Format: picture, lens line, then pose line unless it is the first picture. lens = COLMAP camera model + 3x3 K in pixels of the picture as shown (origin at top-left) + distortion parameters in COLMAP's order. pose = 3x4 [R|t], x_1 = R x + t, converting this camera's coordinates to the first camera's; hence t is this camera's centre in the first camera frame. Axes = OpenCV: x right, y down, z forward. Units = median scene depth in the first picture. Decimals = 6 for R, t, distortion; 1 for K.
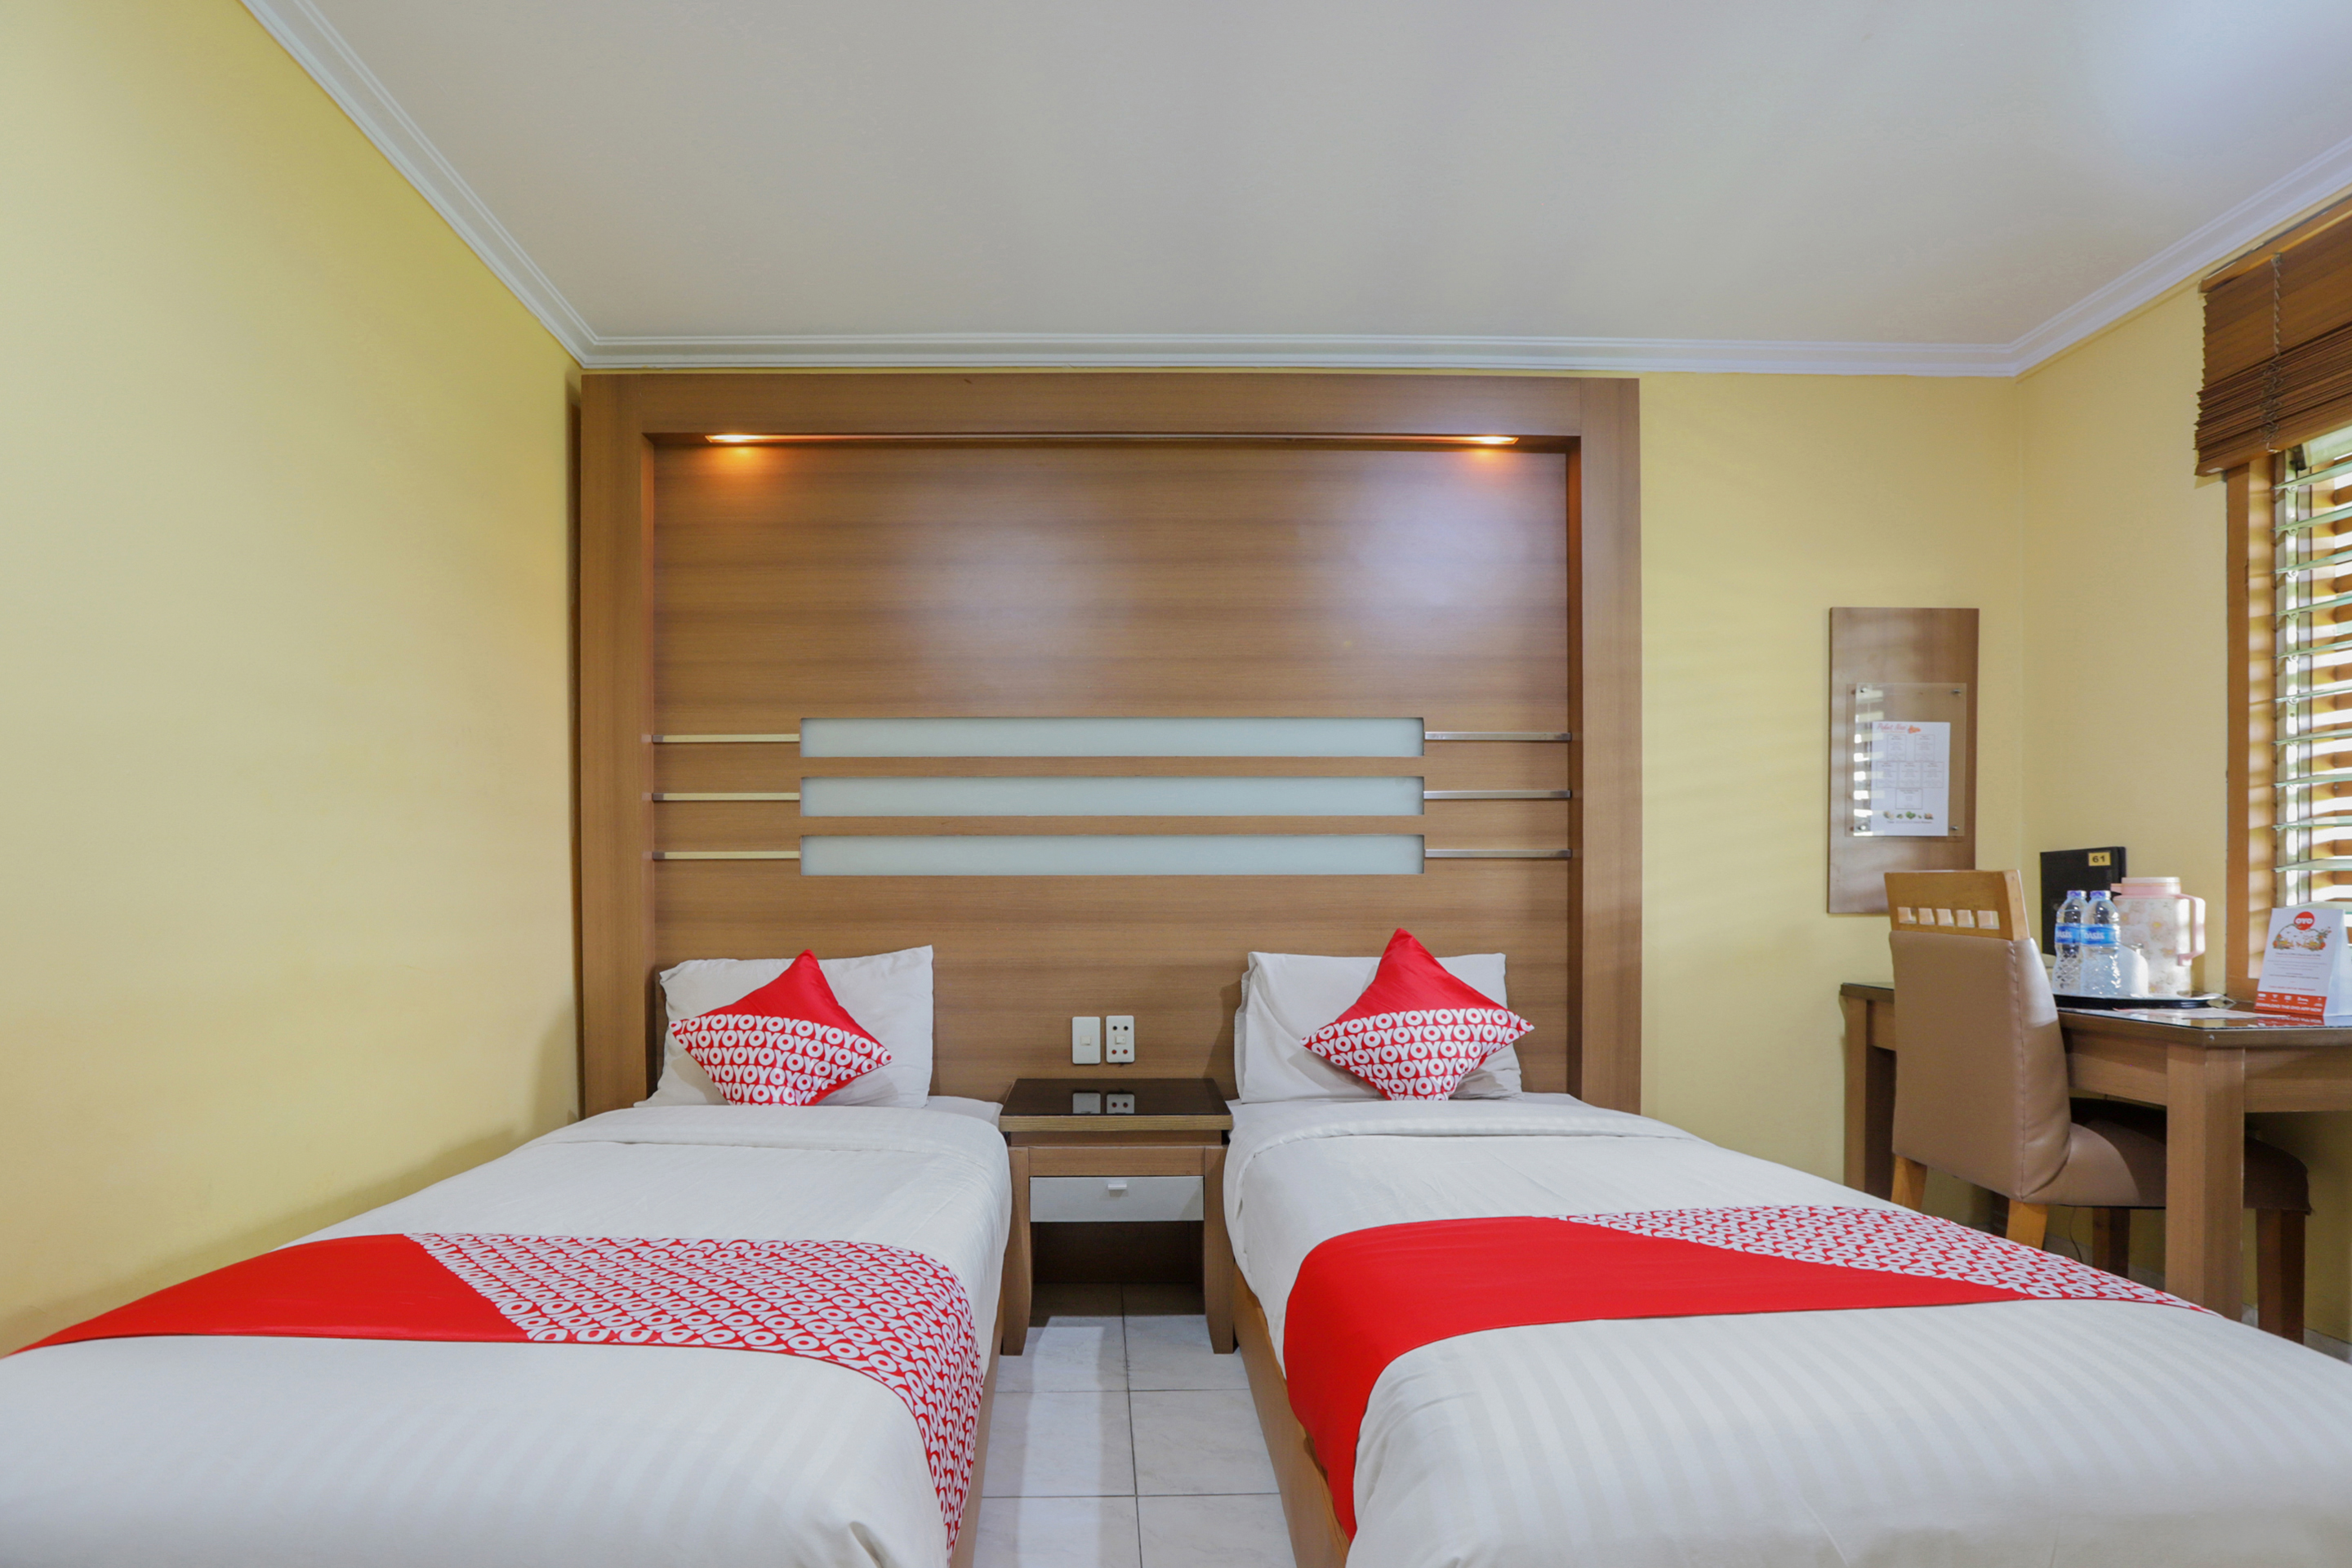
lens RADIAL K [[1072.1, 0, 1177.2], [0, 1072.1, 863.8], [0, 0, 1]] dist [-0.091681, 0.000137]
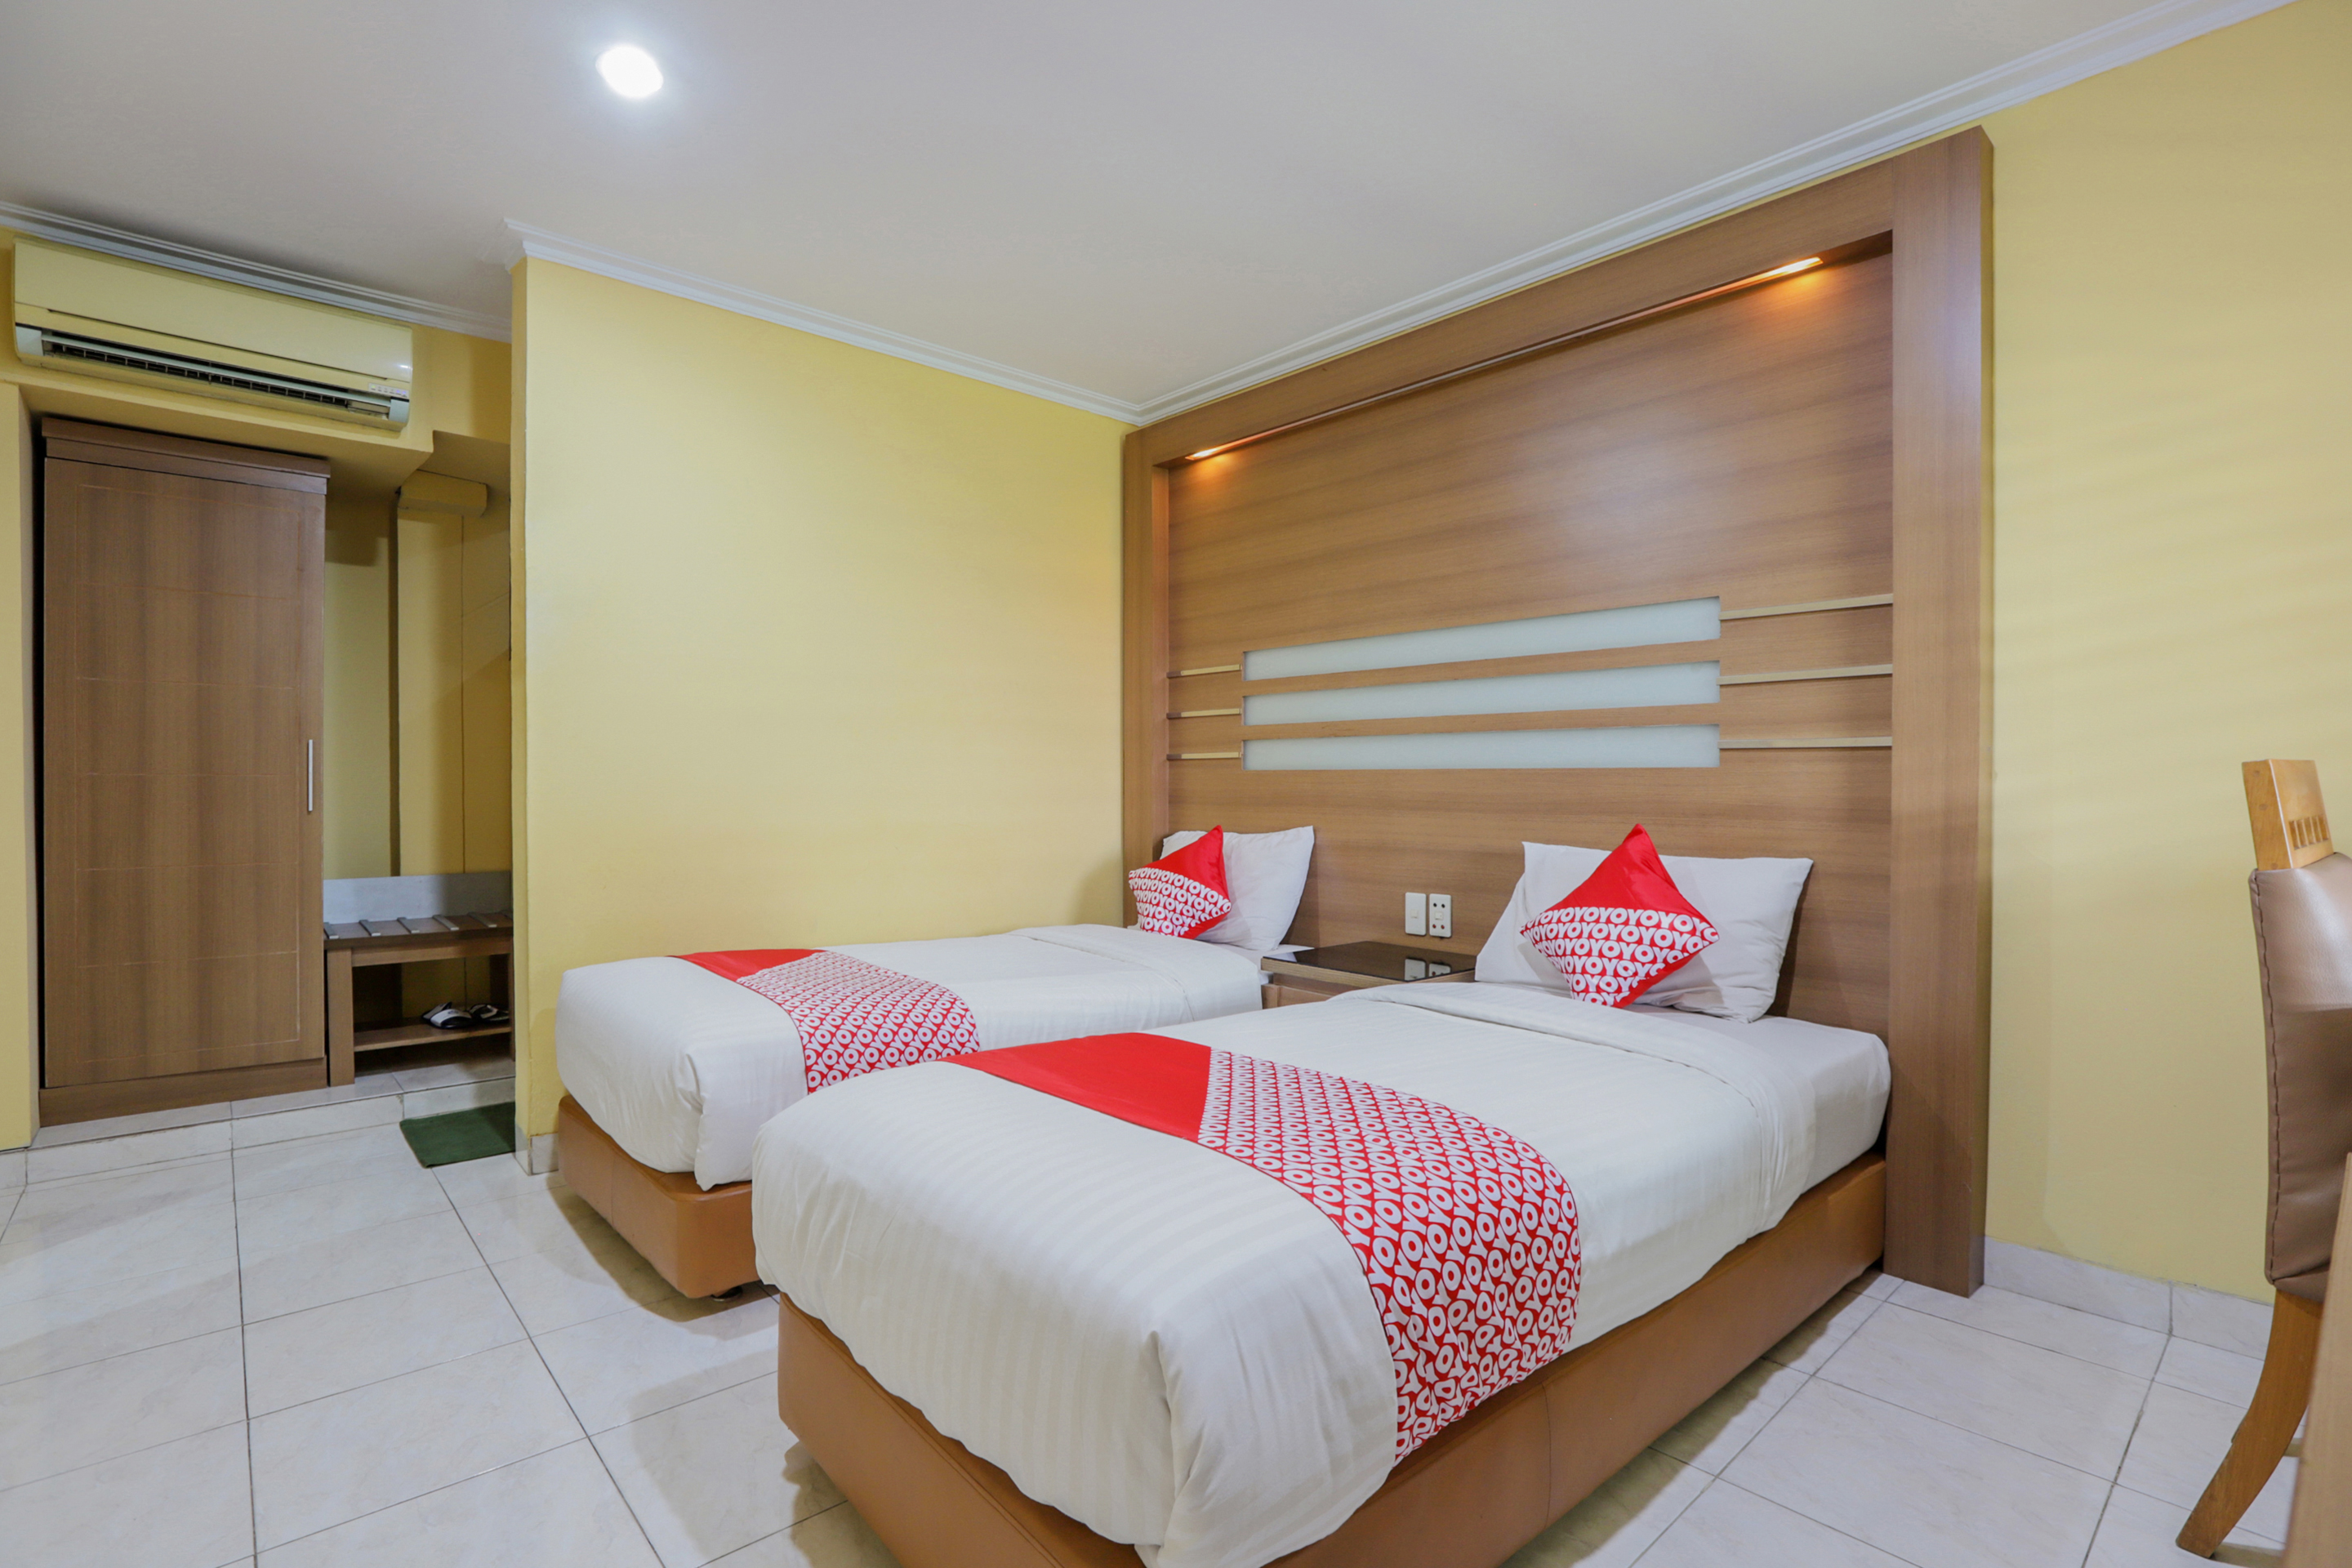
lens RADIAL K [[1092.0, 0, 1173.9], [0, 1092.0, 705.1], [0, 0, 1]] dist [0.000141, -0.000246]
pose [[0.667188, -0.046905, -0.743411, 0.622645], [0.013883, 0.998625, -0.050548, -0.002618], [0.744760, 0.023404, 0.666922, 0.021457]]
